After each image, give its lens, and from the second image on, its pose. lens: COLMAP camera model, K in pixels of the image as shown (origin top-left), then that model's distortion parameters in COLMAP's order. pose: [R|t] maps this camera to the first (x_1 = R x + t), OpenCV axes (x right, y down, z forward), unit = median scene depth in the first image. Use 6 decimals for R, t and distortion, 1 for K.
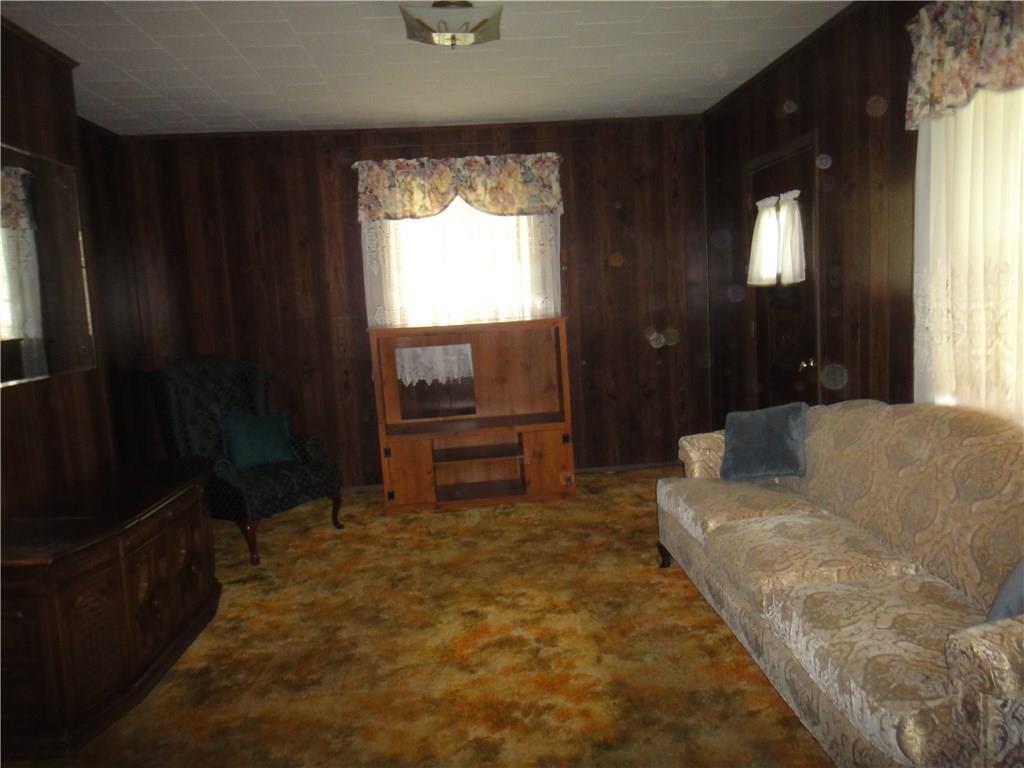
lens RADIAL K [[765.3, 0, 515.1], [0, 765.3, 388.0], [0, 0, 1]] dist [0.036645, -0.007010]
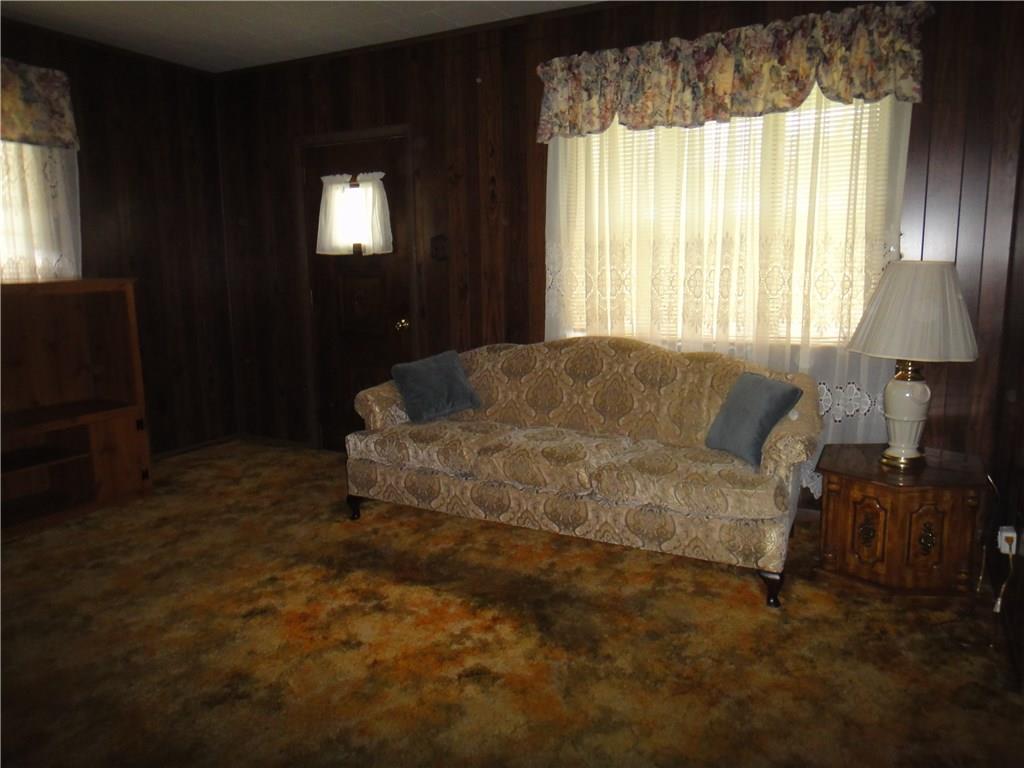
lens RADIAL K [[765.3, 0, 514.5], [0, 765.3, 381.9], [0, 0, 1]] dist [0.036645, -0.007010]
pose [[0.516268, -0.075323, 0.853108, -0.503875], [0.086704, 0.995604, 0.035434, 0.028996], [-0.852027, 0.055675, 0.520530, 0.243895]]
